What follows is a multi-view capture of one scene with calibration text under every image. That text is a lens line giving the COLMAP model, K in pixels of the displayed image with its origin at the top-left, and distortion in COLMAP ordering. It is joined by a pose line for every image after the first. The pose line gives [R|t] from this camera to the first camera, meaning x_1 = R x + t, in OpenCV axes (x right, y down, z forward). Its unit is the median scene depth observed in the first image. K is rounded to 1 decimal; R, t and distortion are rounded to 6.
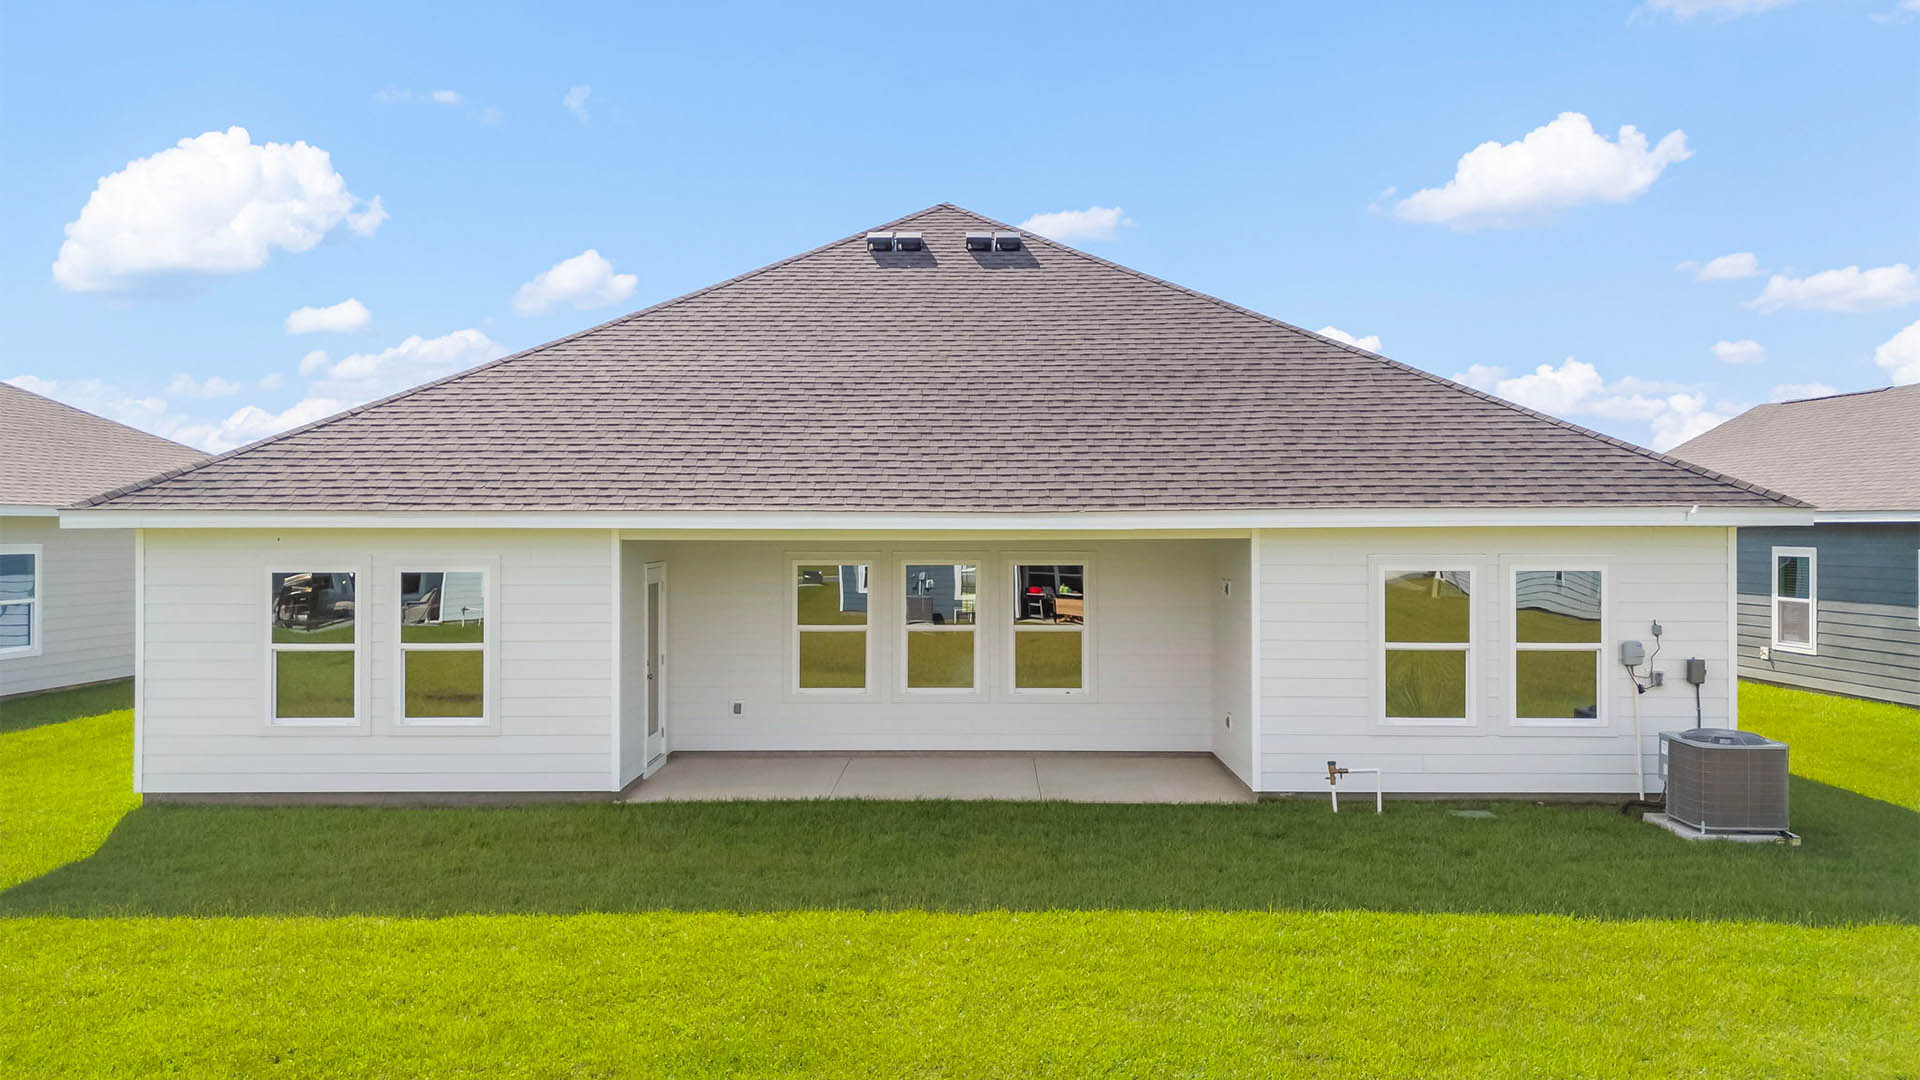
lens RADIAL K [[1157.1, 0, 960.0], [0, 1157.1, 540.0], [0, 0, 1]] dist [0.037402, -0.000204]
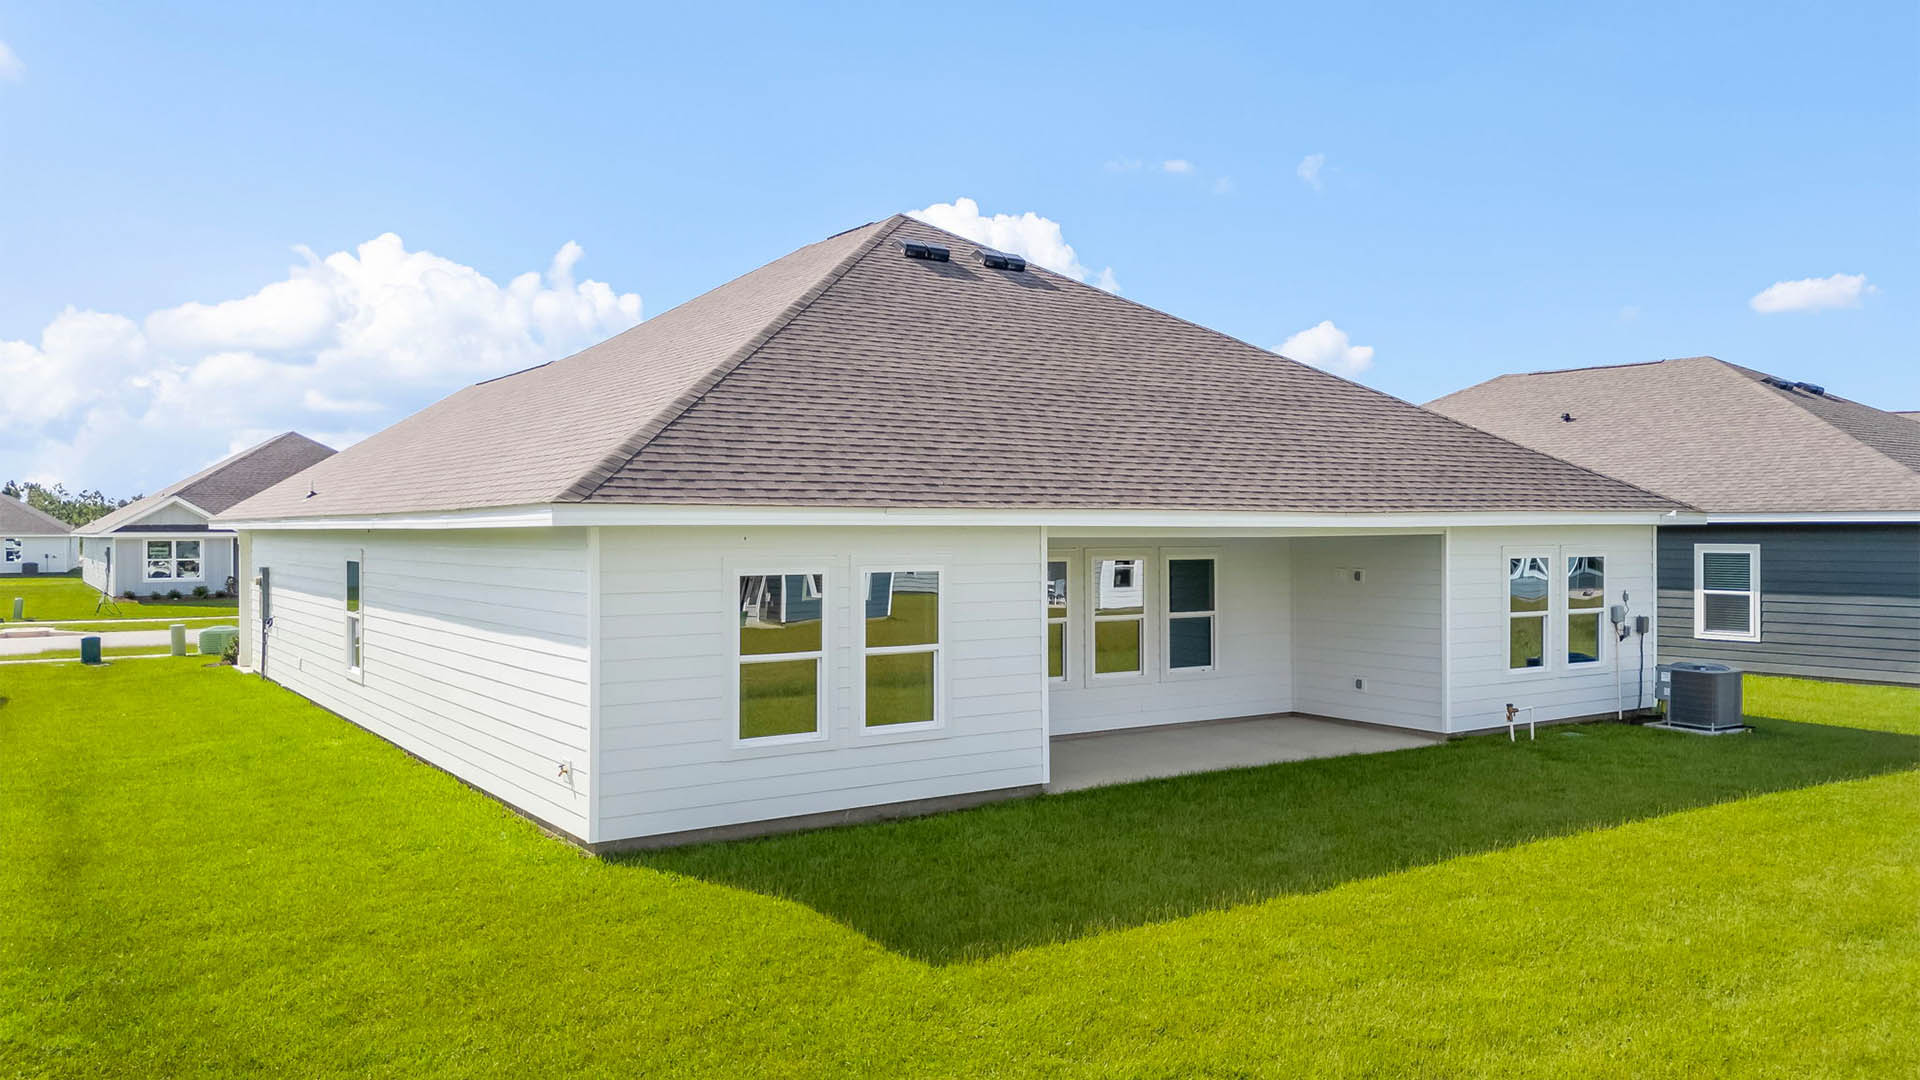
lens RADIAL K [[1414.1, 0, 959.8], [0, 1414.1, 506.0], [0, 0, 1]] dist [0.085255, 0.000666]
pose [[0.819758, 0.008341, 0.572650, -1.068176], [0.006648, 0.999688, -0.024078, 0.001861], [-0.572672, 0.023545, 0.819447, 0.015651]]
